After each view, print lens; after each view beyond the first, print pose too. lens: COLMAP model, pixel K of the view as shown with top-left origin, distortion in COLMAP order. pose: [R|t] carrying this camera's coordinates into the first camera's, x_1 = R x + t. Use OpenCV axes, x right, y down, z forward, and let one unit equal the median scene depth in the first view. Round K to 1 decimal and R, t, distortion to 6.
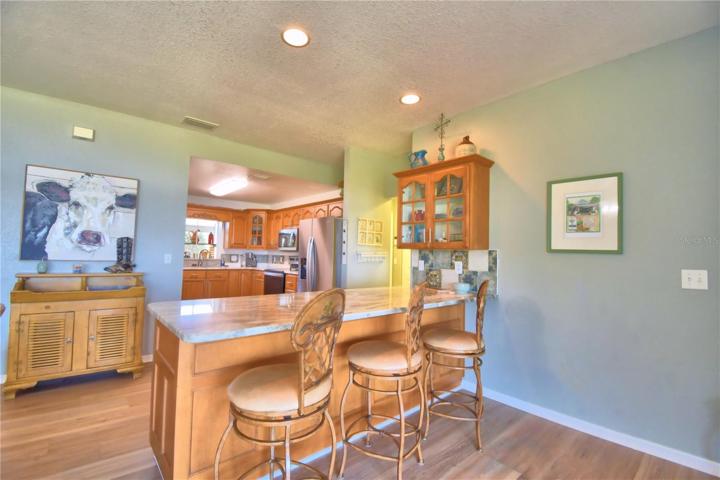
lens RADIAL K [[318.0, 0, 357.6], [0, 318.0, 241.1], [0, 0, 1]] dist [0.021595, -0.025336]
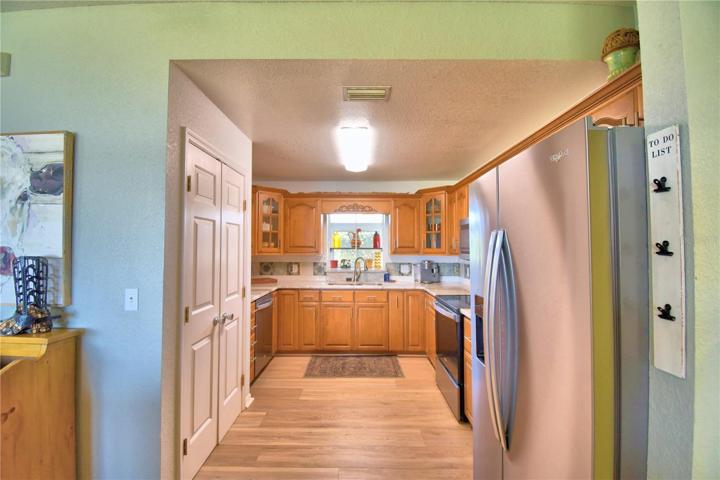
lens RADIAL K [[318.0, 0, 357.6], [0, 318.0, 241.1], [0, 0, 1]] dist [0.021595, -0.025336]
pose [[0.755746, -0.038032, -0.653759, -0.034834], [0.046461, 0.998910, -0.004402, -0.005253], [0.653215, -0.027047, 0.756690, 0.480919]]
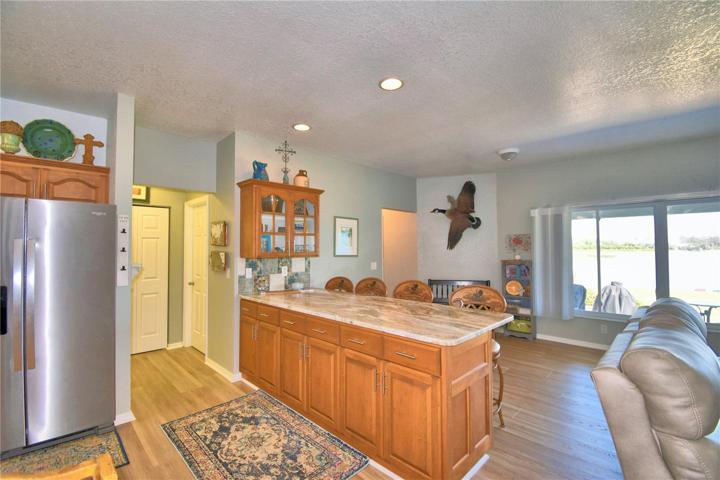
lens RADIAL K [[318.0, 0, 357.6], [0, 318.0, 241.1], [0, 0, 1]] dist [0.021595, -0.025336]
pose [[-0.072360, 0.000229, 0.997379, -0.429893], [-0.043789, 0.999035, -0.003407, -0.019174], [-0.996417, -0.043921, -0.072281, 0.377567]]
